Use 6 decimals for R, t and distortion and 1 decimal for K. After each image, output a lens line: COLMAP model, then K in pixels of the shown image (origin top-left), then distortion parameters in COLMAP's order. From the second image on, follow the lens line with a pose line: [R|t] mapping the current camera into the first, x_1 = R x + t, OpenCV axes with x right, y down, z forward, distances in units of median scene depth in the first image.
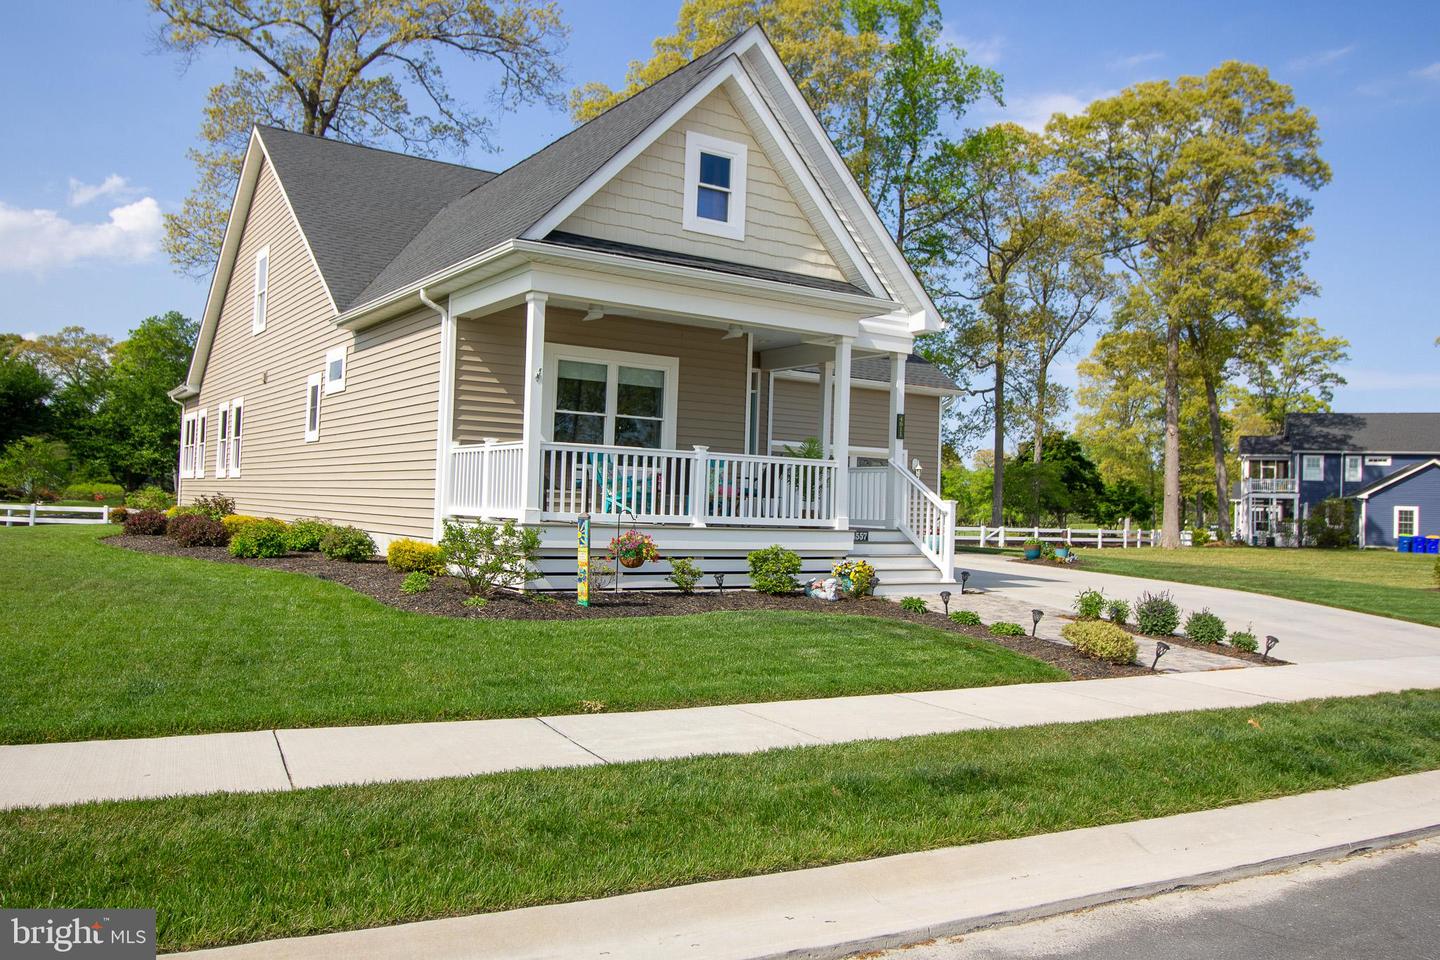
lens RADIAL K [[1120.1, 0, 720.0], [0, 1120.1, 480.0], [0, 0, 1]] dist [0.005299, 0.001746]
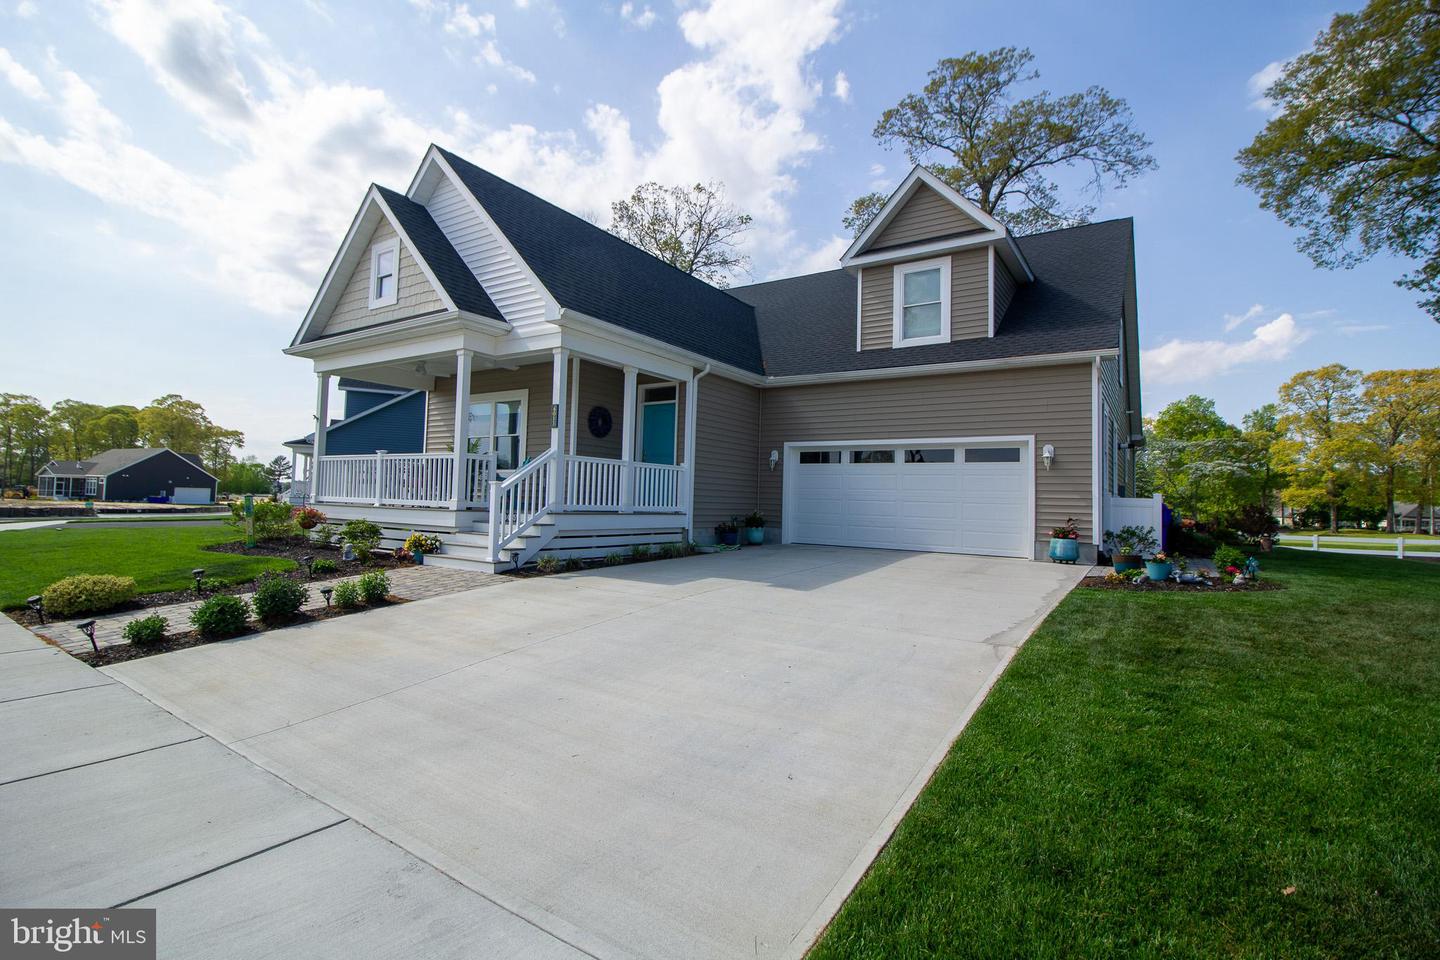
lens RADIAL K [[680.9, 0, 712.4], [0, 680.9, 472.8], [0, 0, 1]] dist [-0.001683, -0.000145]
pose [[0.389195, -0.062044, -0.919064, 0.838189], [0.006412, 0.997887, -0.064650, 0.050579], [0.921133, 0.019268, 0.388770, 0.913568]]
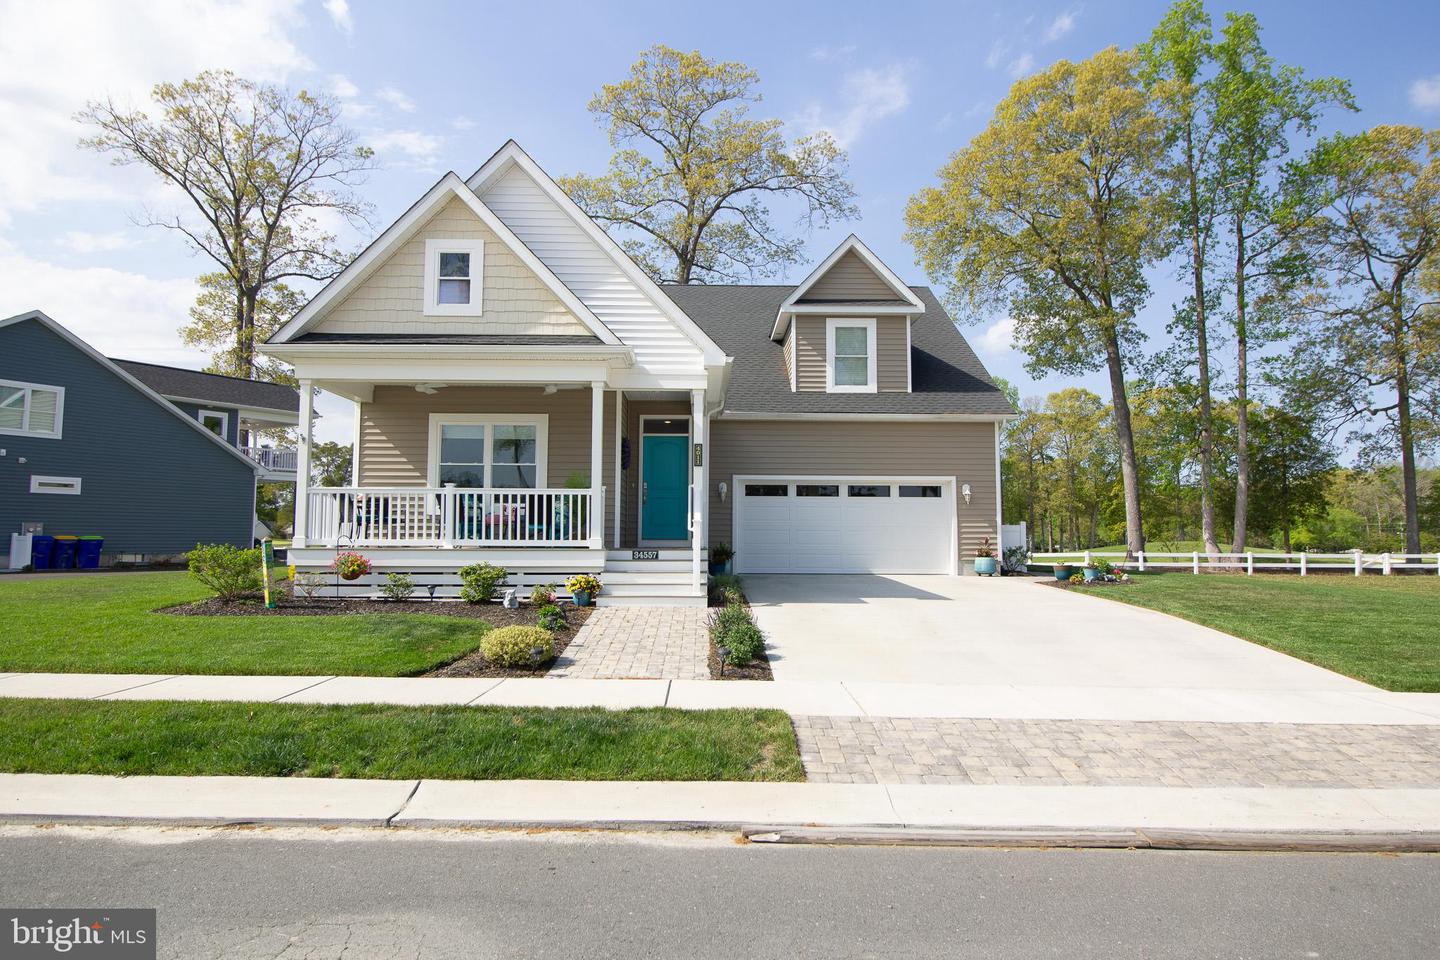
lens RADIAL K [[896.5, 0, 716.4], [0, 896.5, 475.5], [0, 0, 1]] dist [0.003245, -0.001044]
pose [[0.842292, -0.065269, -0.535055, 0.667754], [0.034254, 0.997117, -0.067710, 0.033100], [0.537932, 0.038704, 0.842100, 0.277818]]
